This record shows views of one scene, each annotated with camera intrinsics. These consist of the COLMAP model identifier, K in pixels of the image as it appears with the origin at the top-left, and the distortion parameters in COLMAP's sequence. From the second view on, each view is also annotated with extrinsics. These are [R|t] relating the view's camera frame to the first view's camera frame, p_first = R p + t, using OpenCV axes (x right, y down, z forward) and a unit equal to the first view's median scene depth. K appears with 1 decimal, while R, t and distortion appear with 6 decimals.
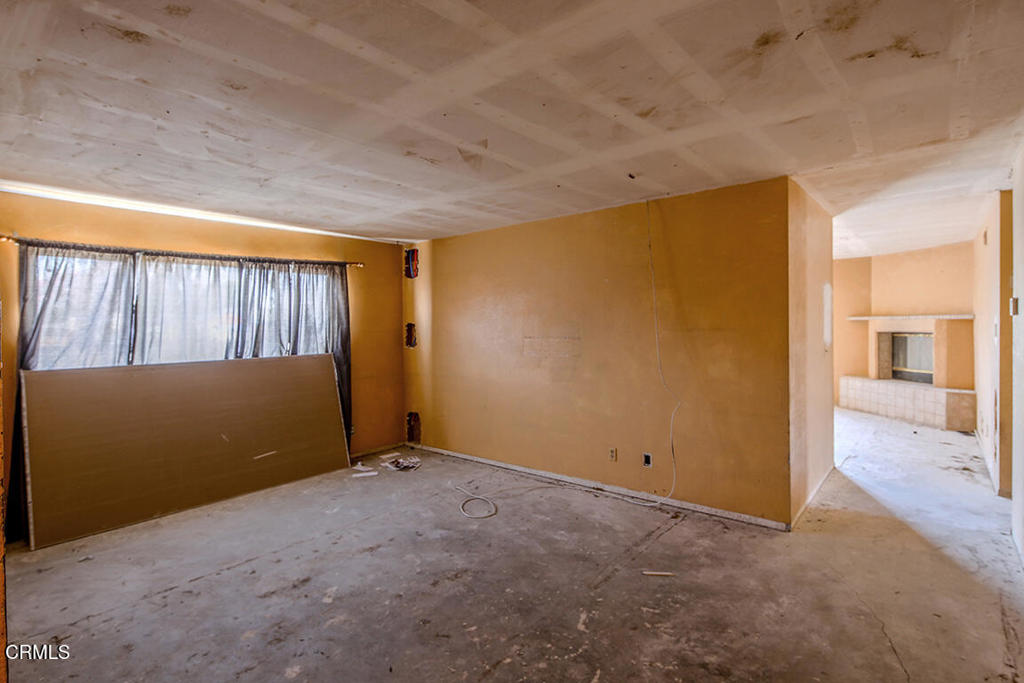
lens RADIAL K [[501.3, 0, 510.6], [0, 501.3, 330.4], [0, 0, 1]] dist [0.002393, -0.000076]
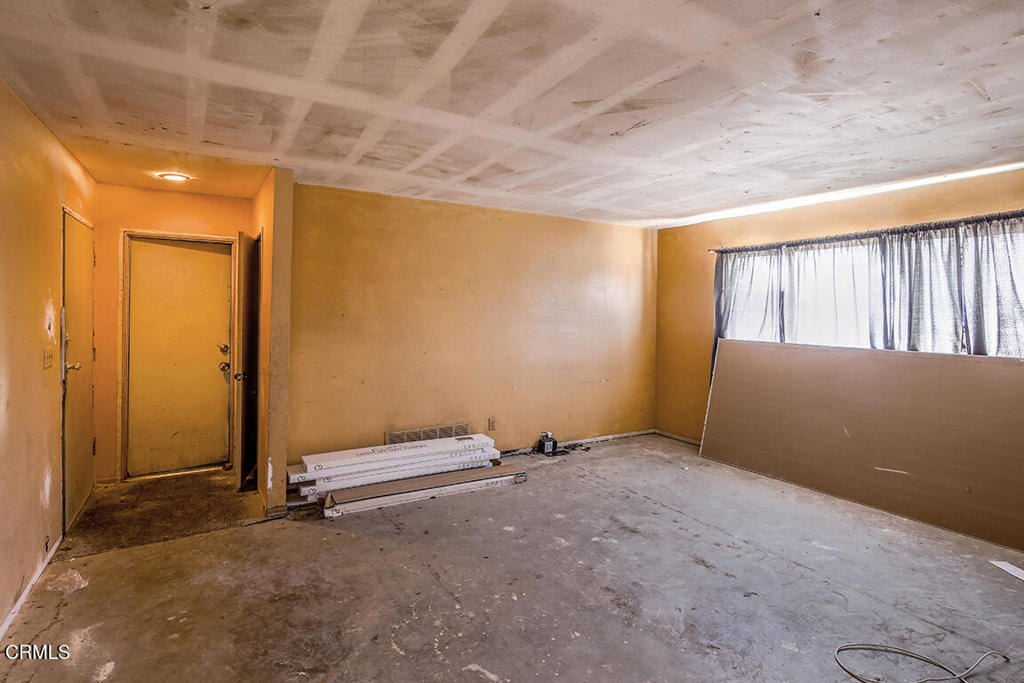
lens RADIAL K [[490.6, 0, 509.6], [0, 490.6, 307.1], [0, 0, 1]] dist [-0.000038, -0.000190]
pose [[-0.315020, 0.007719, -0.949054, 0.625084], [-0.018218, 0.999734, 0.014178, -0.022080], [0.948910, 0.021756, -0.314795, 0.900740]]
